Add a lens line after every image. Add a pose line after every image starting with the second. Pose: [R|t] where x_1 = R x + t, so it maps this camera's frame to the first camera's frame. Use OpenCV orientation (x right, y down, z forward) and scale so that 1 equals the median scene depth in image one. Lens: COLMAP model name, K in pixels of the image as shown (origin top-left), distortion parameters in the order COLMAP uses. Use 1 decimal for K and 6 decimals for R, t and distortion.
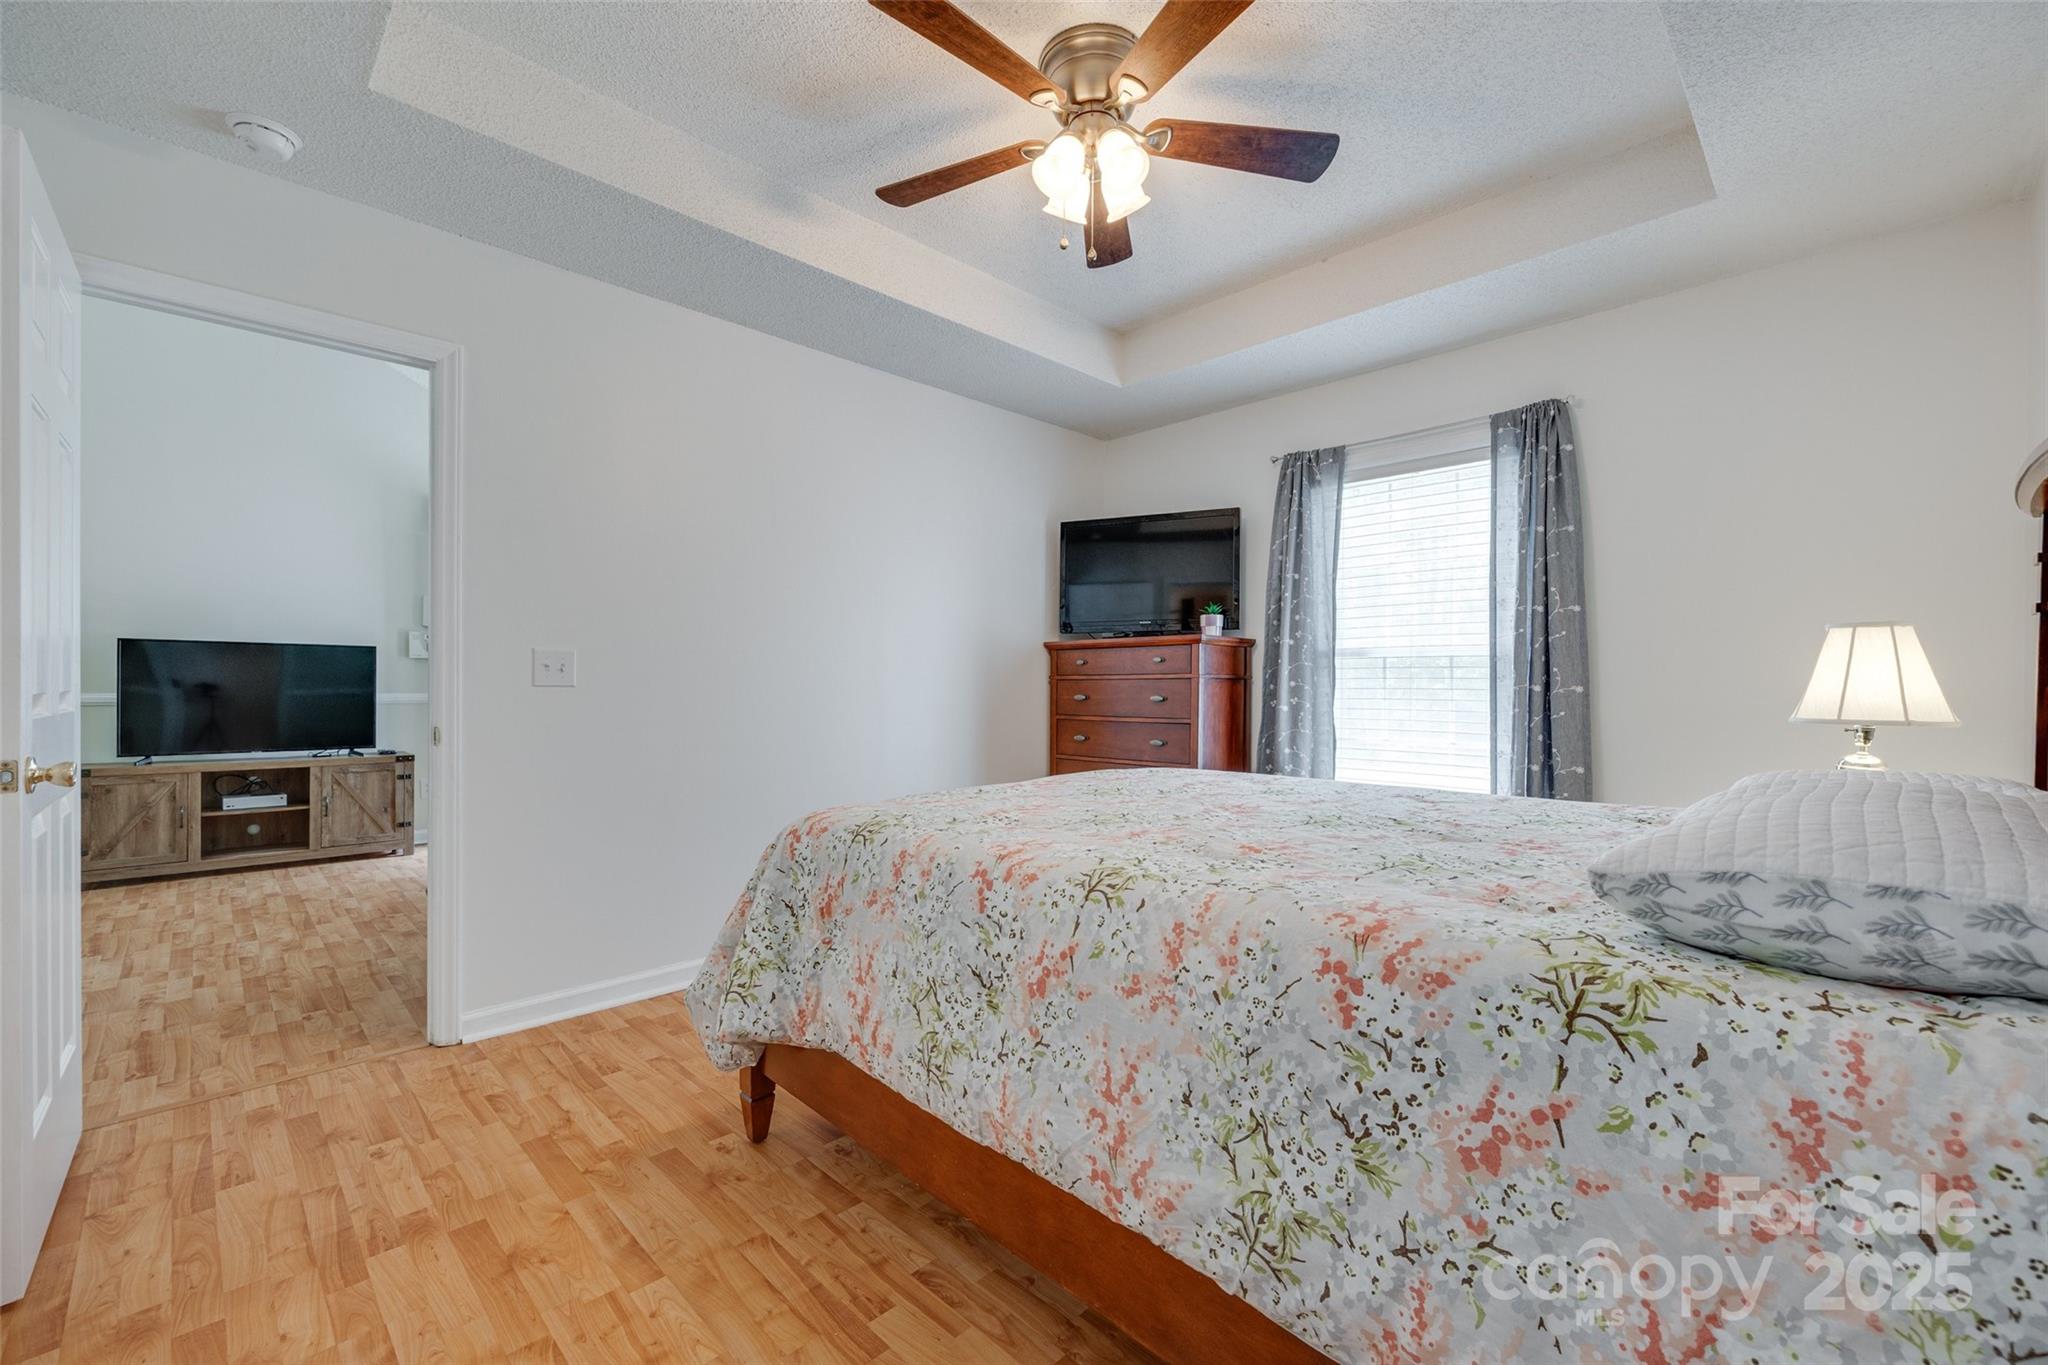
lens RADIAL K [[840.2, 0, 1013.6], [0, 840.2, 691.9], [0, 0, 1]] dist [-0.001318, -0.000018]
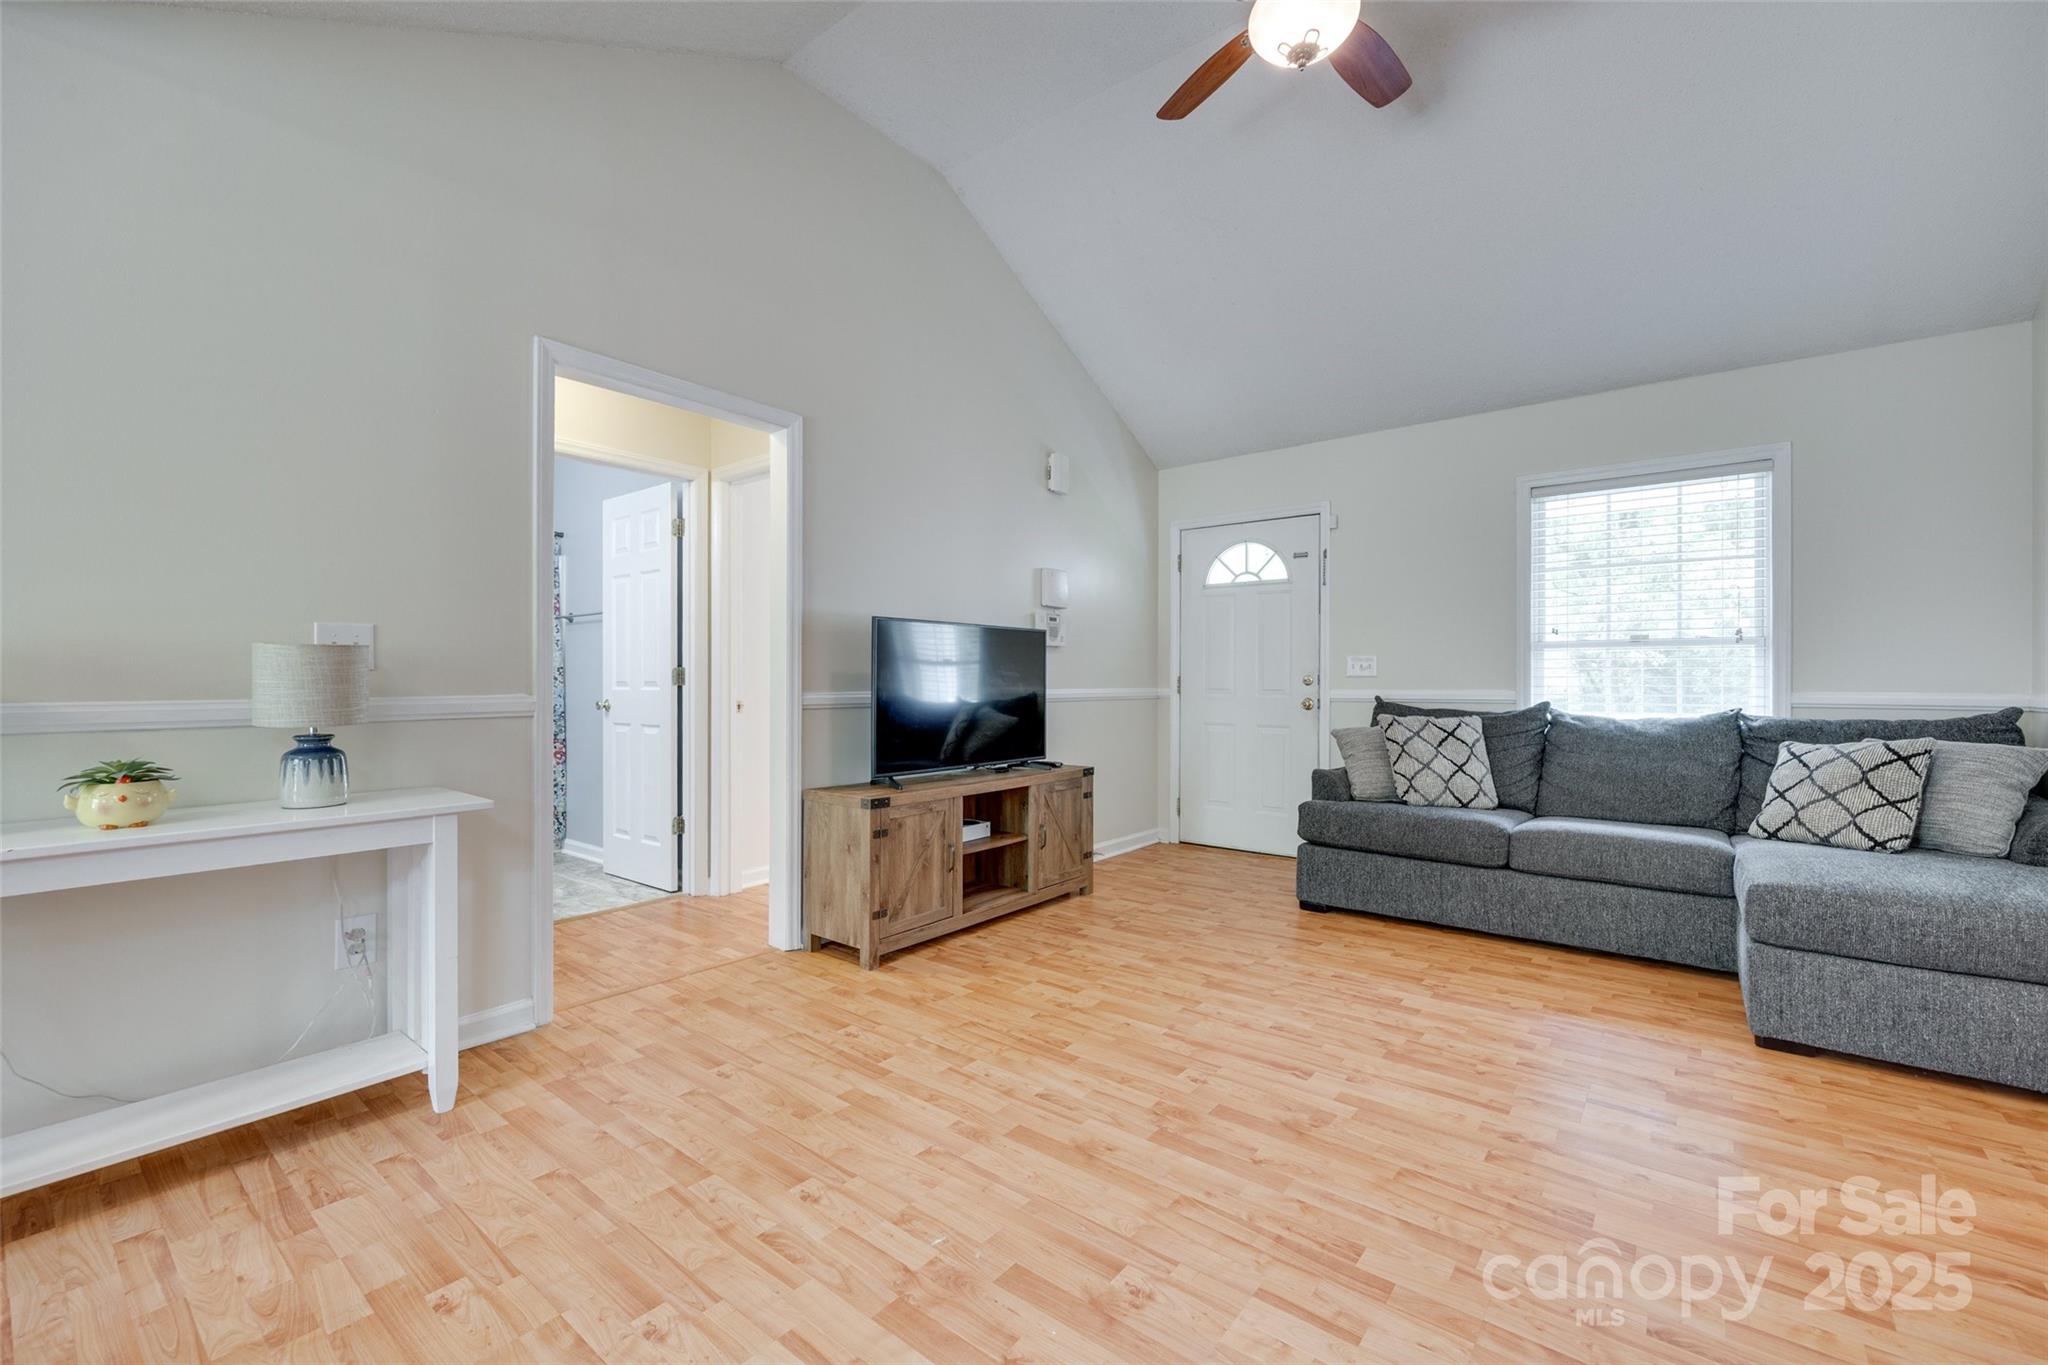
lens RADIAL K [[853.4, 0, 1027.5], [0, 853.4, 673.3], [0, 0, 1]] dist [-0.001341, -0.000212]
pose [[0.991707, -0.001027, 0.128513, -1.013900], [0.002528, 0.999930, -0.011519, -0.005017], [-0.128493, 0.011749, 0.991641, 0.238335]]
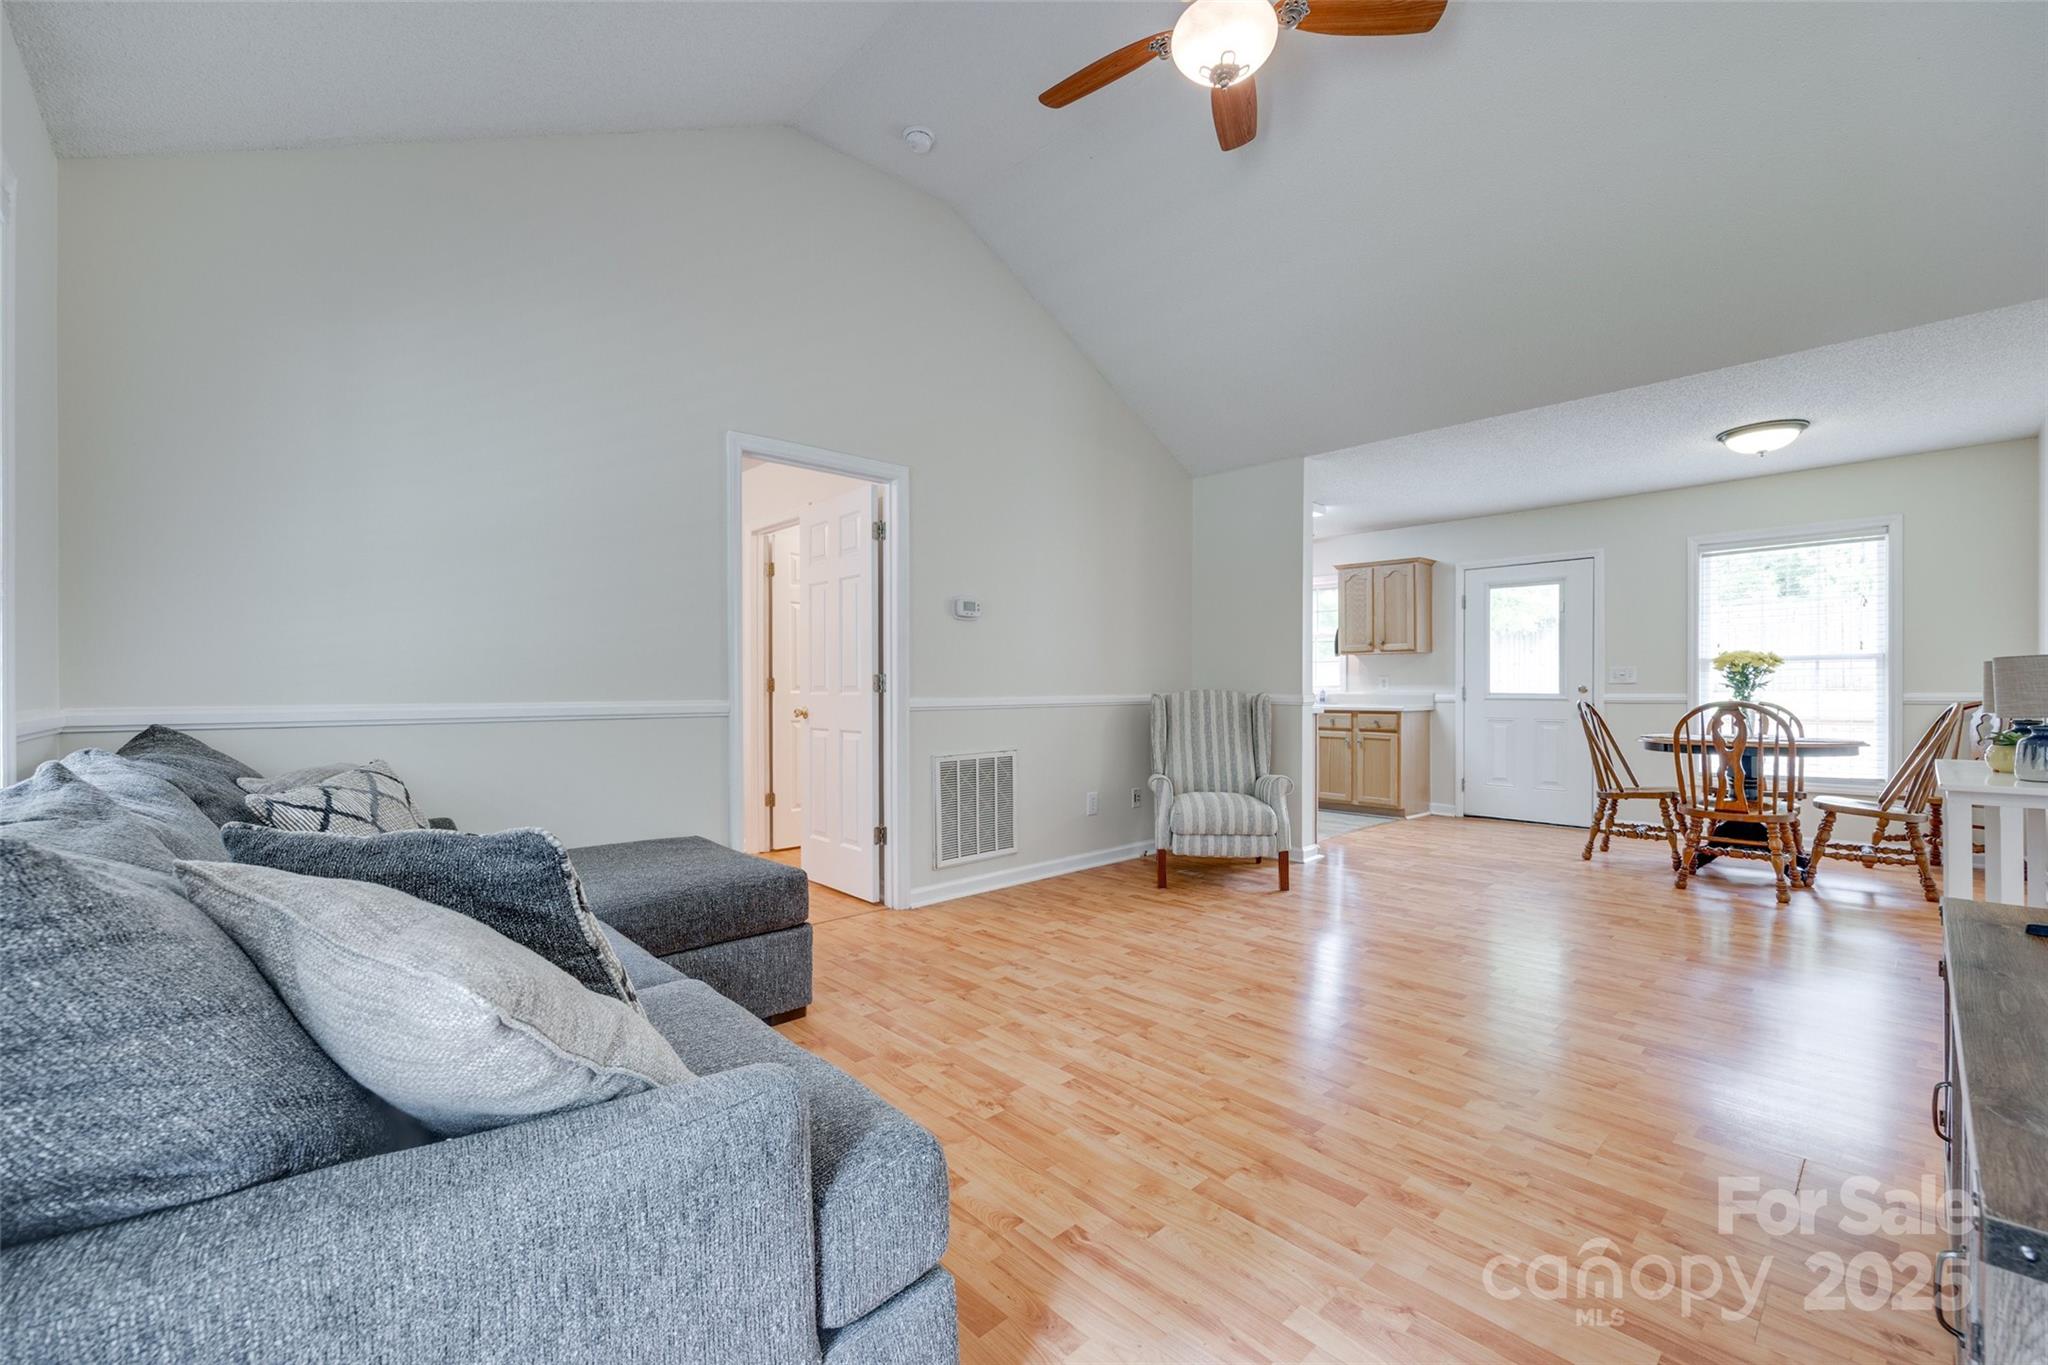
lens RADIAL K [[829.0, 0, 1048.5], [0, 829.0, 700.3], [0, 0, 1]] dist [-0.000095, 0.000138]
pose [[-0.999993, 0.000236, 0.003658, -0.659781], [0.000306, 0.999812, 0.019362, -0.006320], [-0.003652, 0.019363, -0.999806, 1.290211]]
